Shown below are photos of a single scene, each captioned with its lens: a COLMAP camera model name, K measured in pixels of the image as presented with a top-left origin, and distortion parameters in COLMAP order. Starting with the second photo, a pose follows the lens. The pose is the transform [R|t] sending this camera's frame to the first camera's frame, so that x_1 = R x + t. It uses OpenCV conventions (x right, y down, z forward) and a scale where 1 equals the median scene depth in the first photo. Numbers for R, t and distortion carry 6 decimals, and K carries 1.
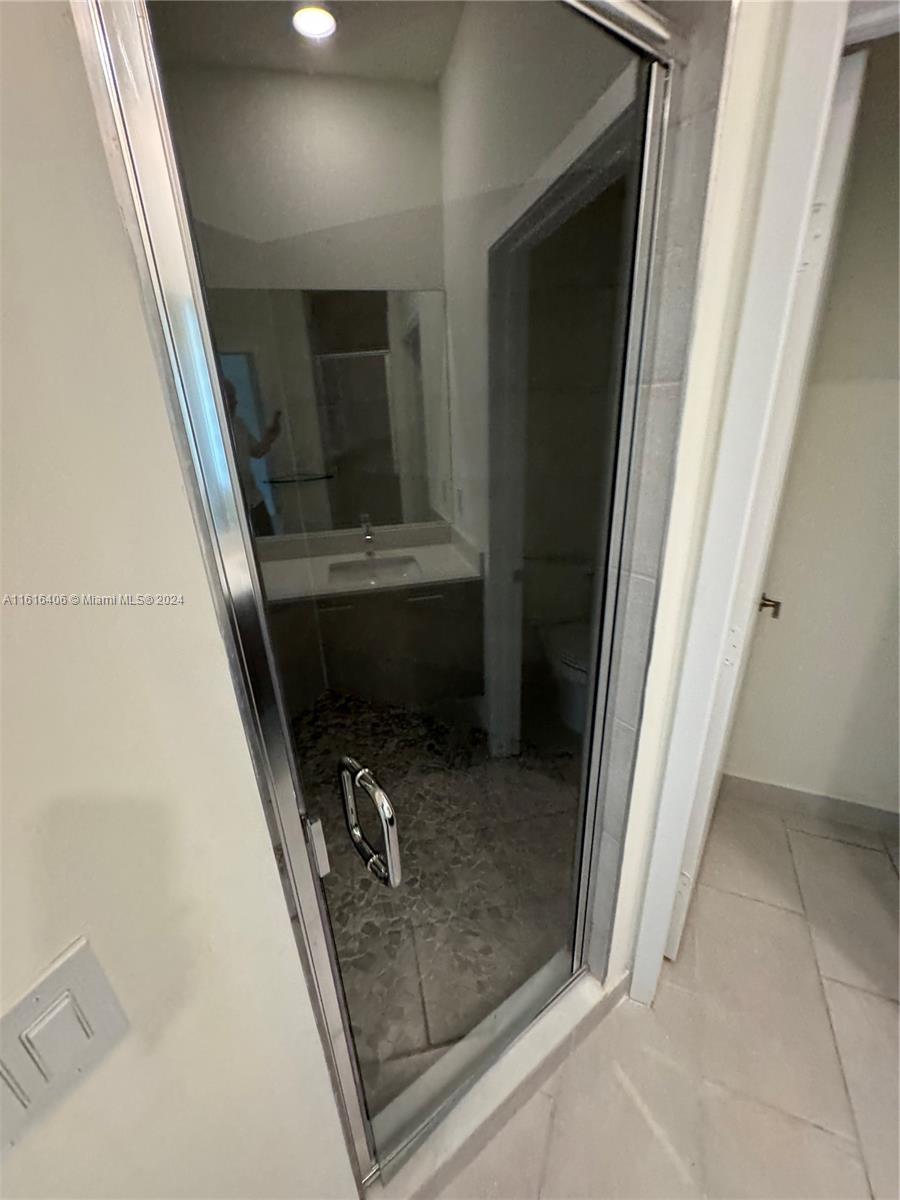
lens RADIAL K [[477.6, 0, 454.9], [0, 477.6, 598.3], [0, 0, 1]] dist [-0.000154, 0.000515]
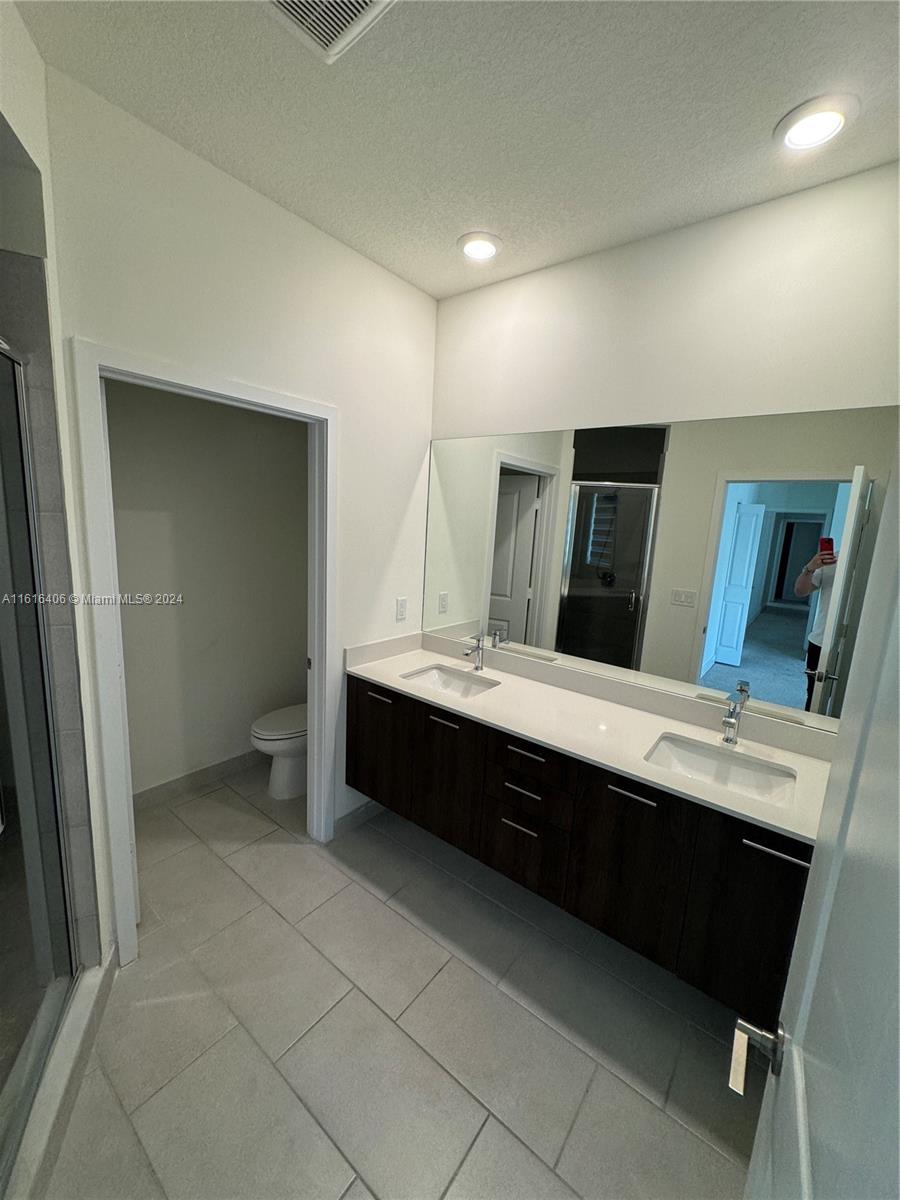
lens RADIAL K [[477.6, 0, 450.4], [0, 477.6, 597.7], [0, 0, 1]] dist [-0.000154, 0.000515]
pose [[0.241576, -0.114819, 0.963565, -0.388581], [0.307277, 0.950929, 0.036275, 0.097762], [-0.920447, 0.287318, 0.265002, -0.303106]]
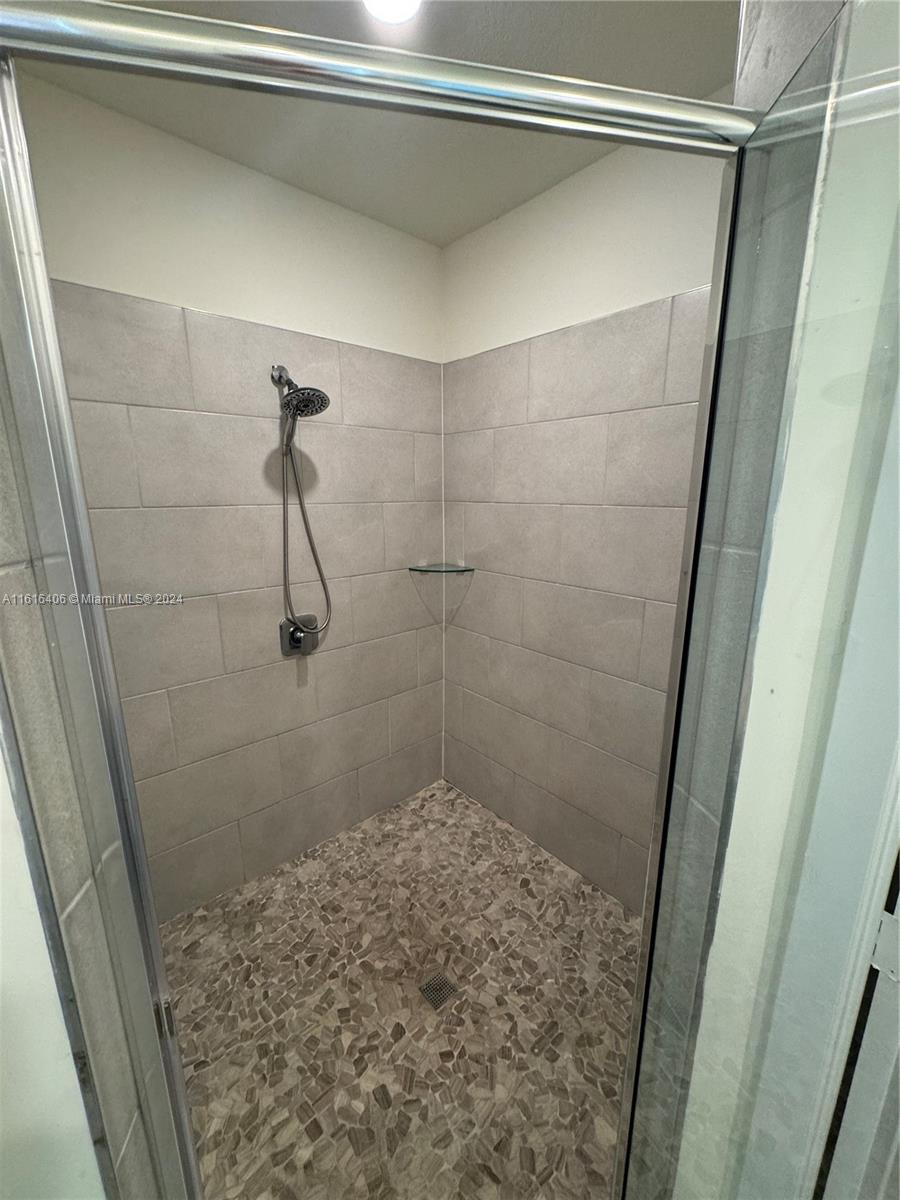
lens RADIAL K [[477.6, 0, 450.7], [0, 477.6, 603.3], [0, 0, 1]] dist [-0.000154, 0.000515]
pose [[0.910326, 0.130730, -0.392704, 0.141794], [-0.186853, 0.976423, -0.108094, -0.092737], [0.369314, 0.171779, 0.913290, 0.099556]]
